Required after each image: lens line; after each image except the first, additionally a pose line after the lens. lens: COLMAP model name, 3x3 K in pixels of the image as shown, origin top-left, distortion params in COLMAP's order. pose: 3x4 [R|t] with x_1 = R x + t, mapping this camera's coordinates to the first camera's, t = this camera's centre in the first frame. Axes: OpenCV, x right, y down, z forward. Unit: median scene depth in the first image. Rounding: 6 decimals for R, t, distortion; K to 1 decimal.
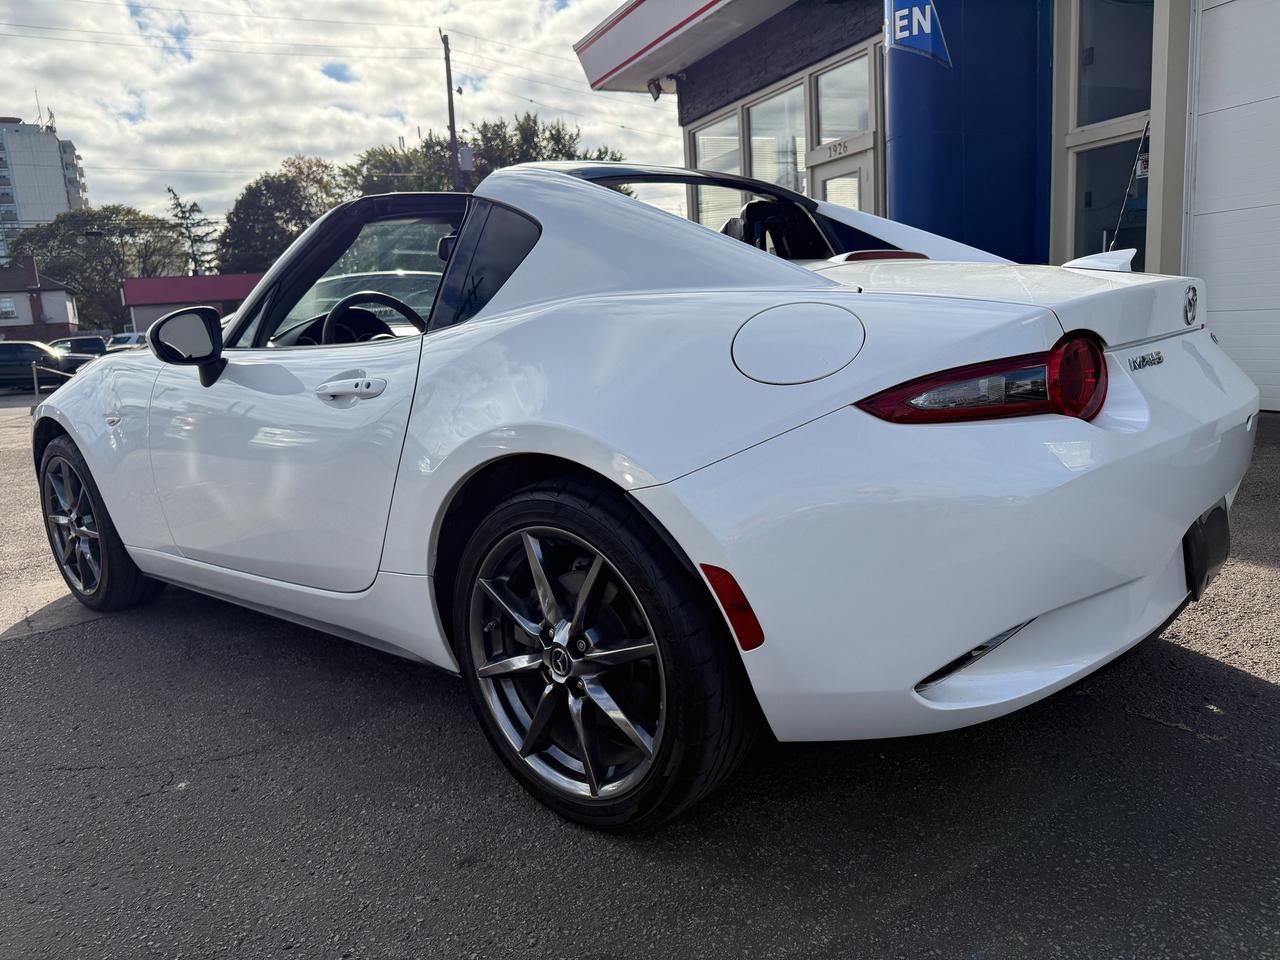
lens RADIAL K [[901.5, 0, 641.8], [0, 901.5, 482.5], [0, 0, 1]] dist [-0.000754, -0.002395]
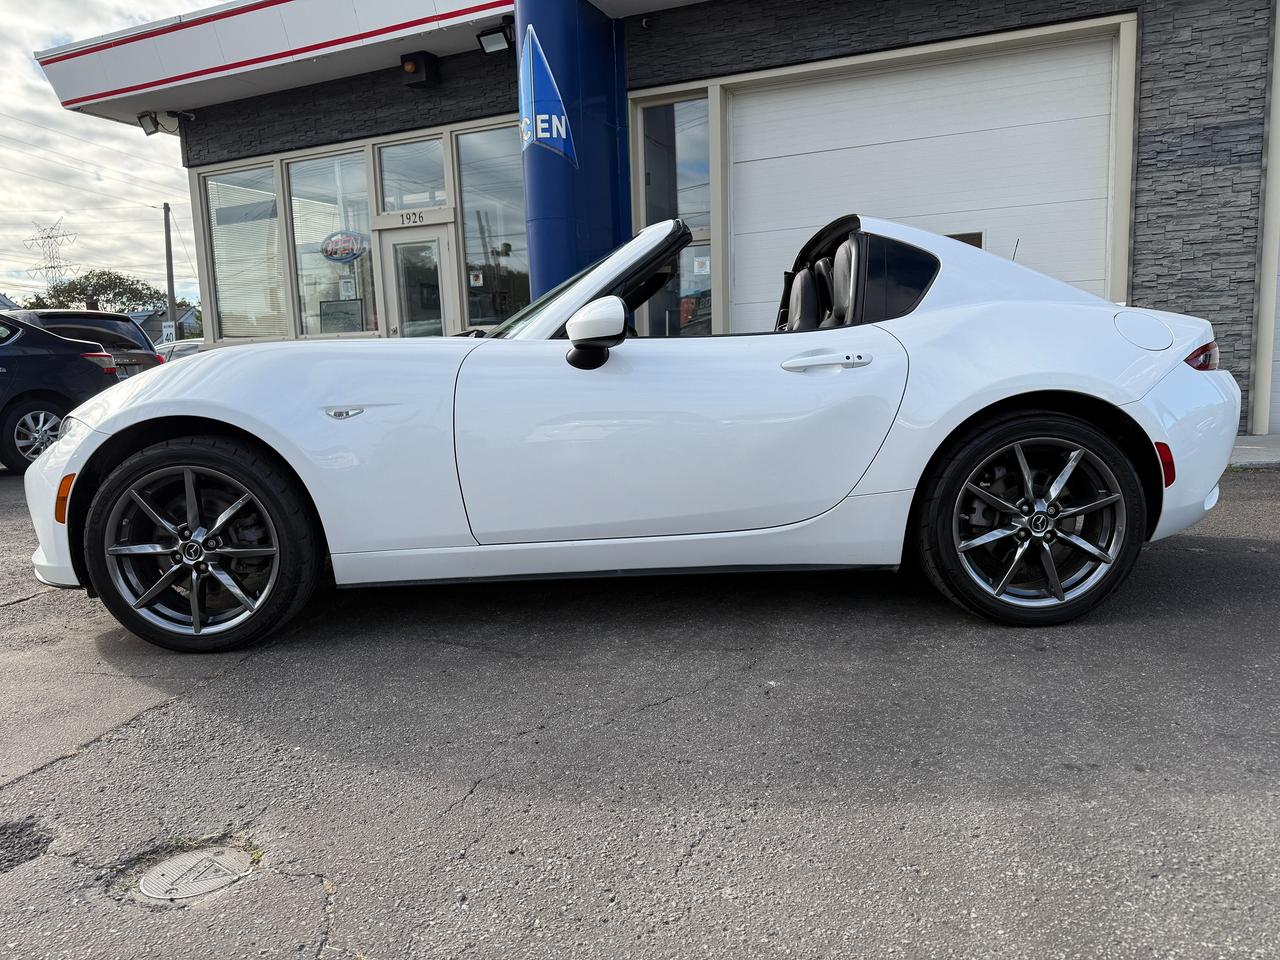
lens RADIAL K [[895.1, 0, 640.5], [0, 895.1, 484.5], [0, 0, 1]] dist [-0.011330, -0.007258]
pose [[0.760856, -0.044767, 0.647375, -0.381148], [0.095653, 0.994457, -0.043652, 0.029659], [-0.641832, 0.095136, 0.760921, 0.051002]]
